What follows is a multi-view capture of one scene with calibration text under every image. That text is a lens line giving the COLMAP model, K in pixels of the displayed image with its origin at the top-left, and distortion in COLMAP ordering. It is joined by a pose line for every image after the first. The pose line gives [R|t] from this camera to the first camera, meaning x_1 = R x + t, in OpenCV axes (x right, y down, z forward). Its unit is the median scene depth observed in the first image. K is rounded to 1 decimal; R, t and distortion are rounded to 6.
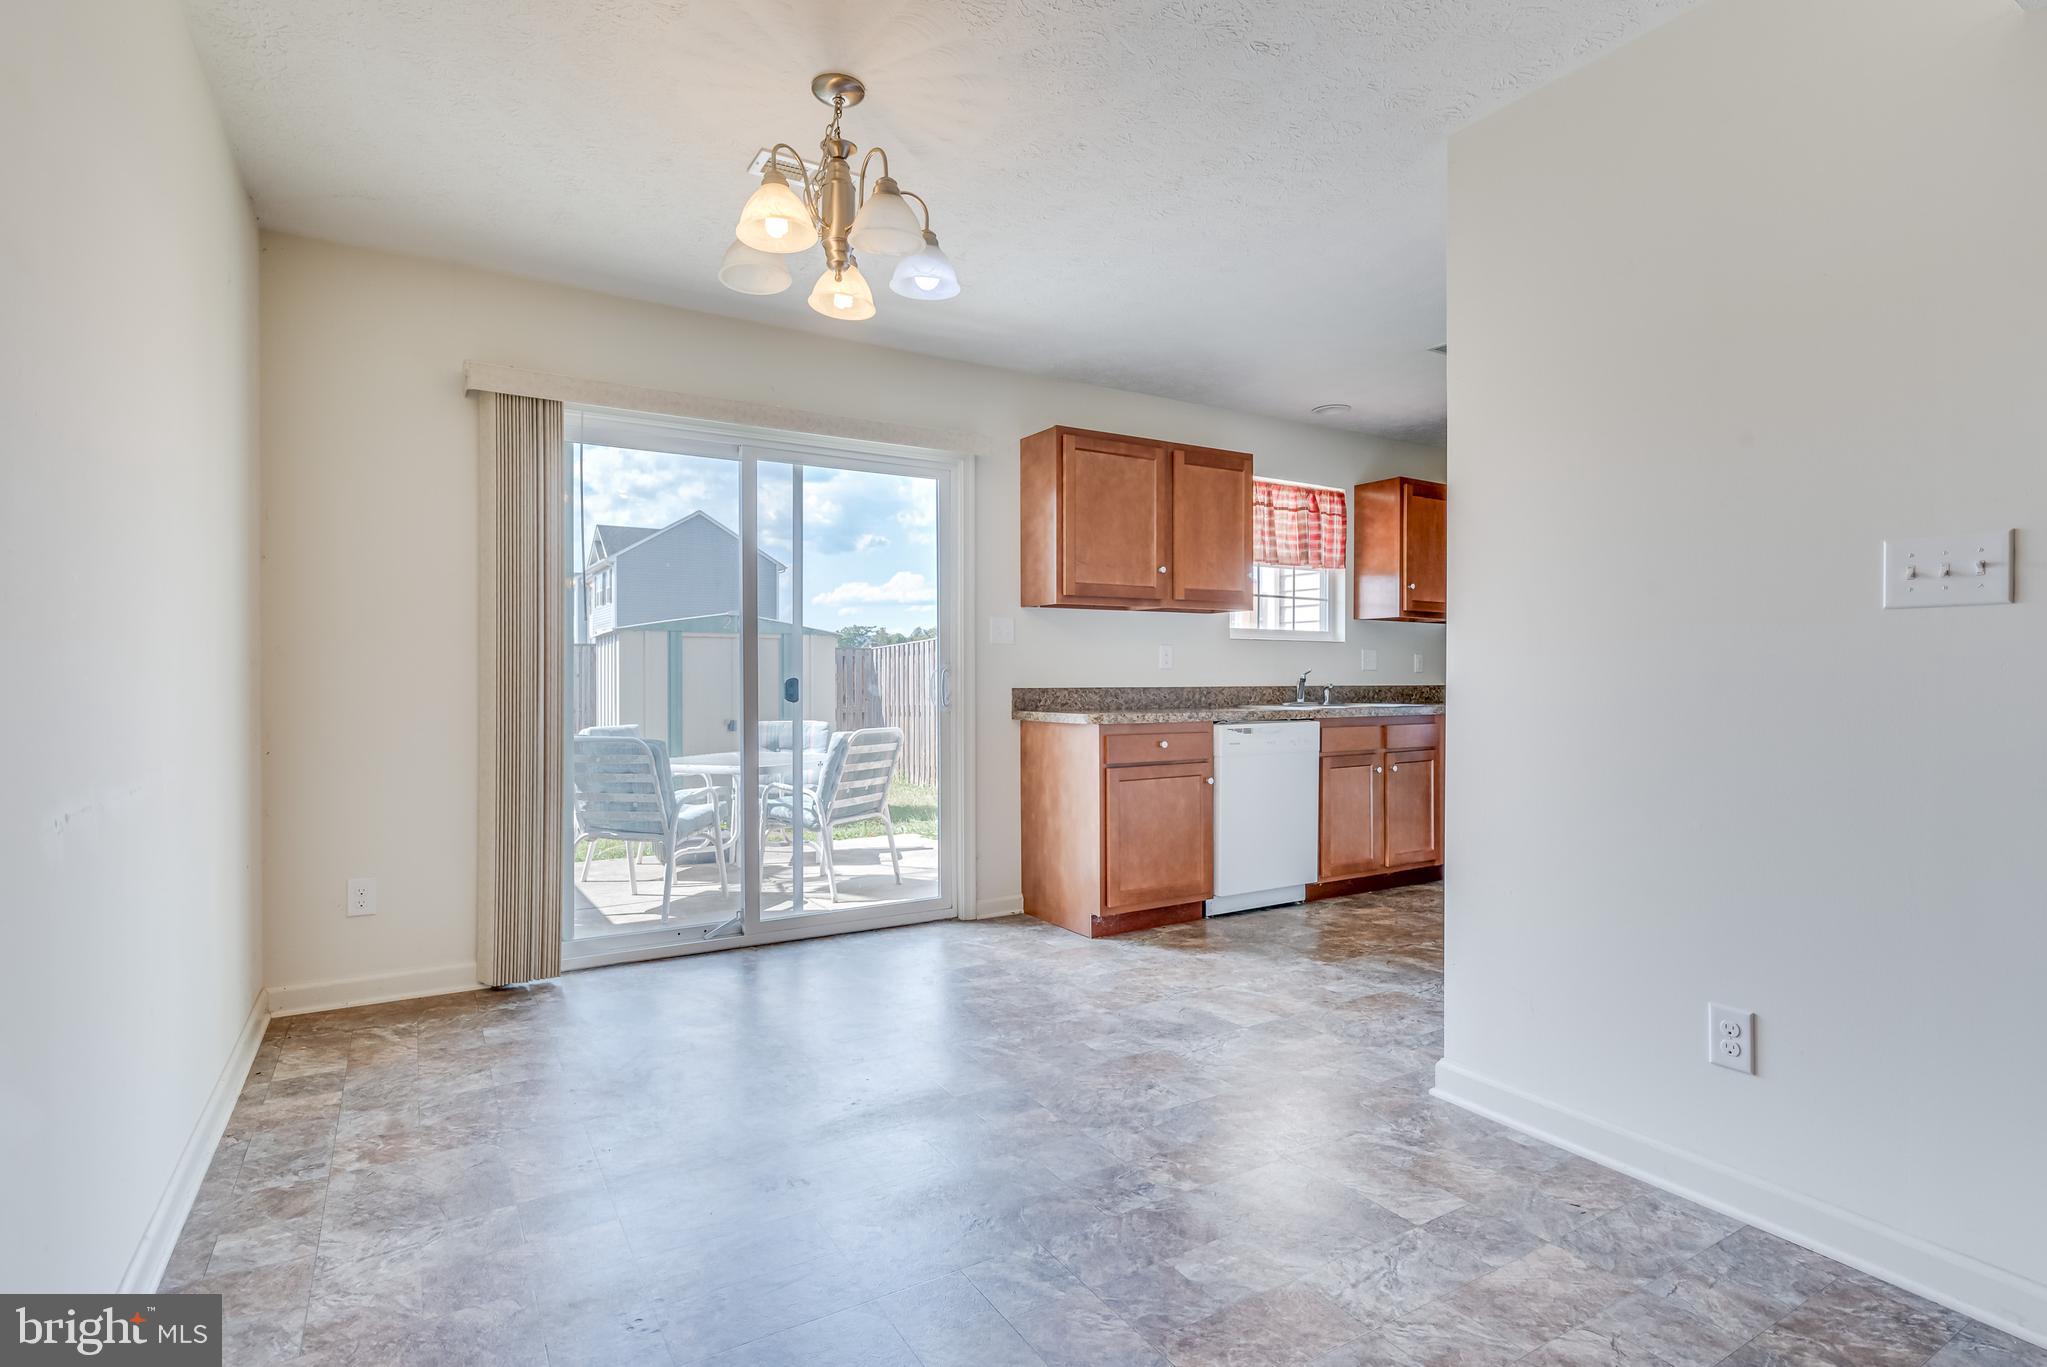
lens RADIAL K [[1006.9, 0, 1039.5], [0, 1006.9, 677.7], [0, 0, 1]] dist [0.001132, -0.000650]
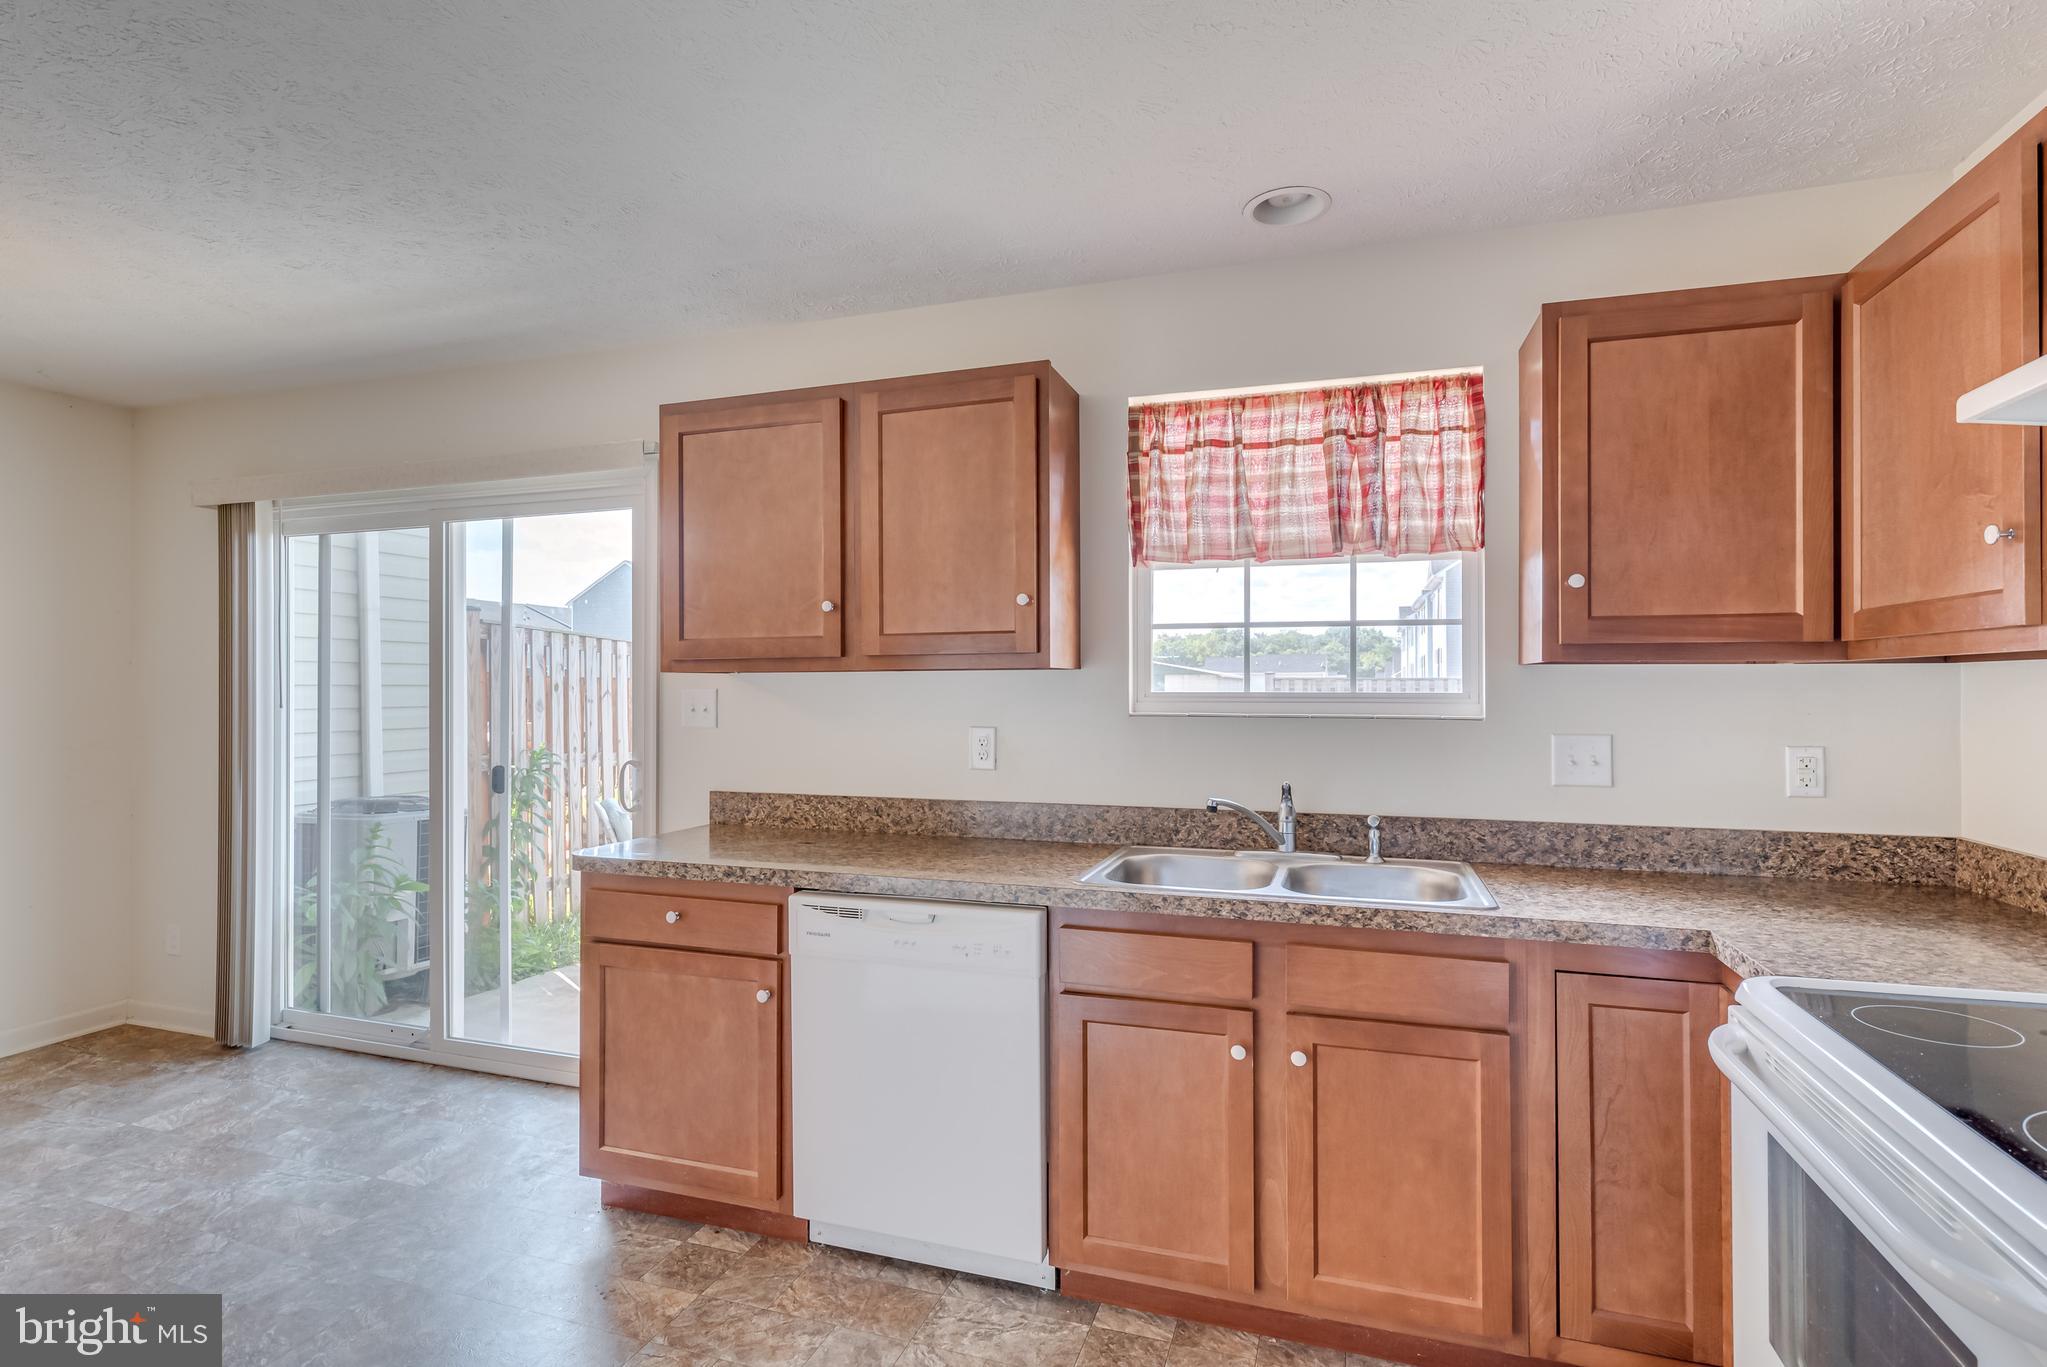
lens RADIAL K [[1006.9, 0, 1021.8], [0, 1006.9, 679.8], [0, 0, 1]] dist [0.001132, -0.000650]
pose [[0.633663, -0.005199, -0.773592, 0.631697], [-0.000692, 0.999973, -0.007288, -0.060015], [0.773609, 0.005154, 0.633642, 0.706447]]
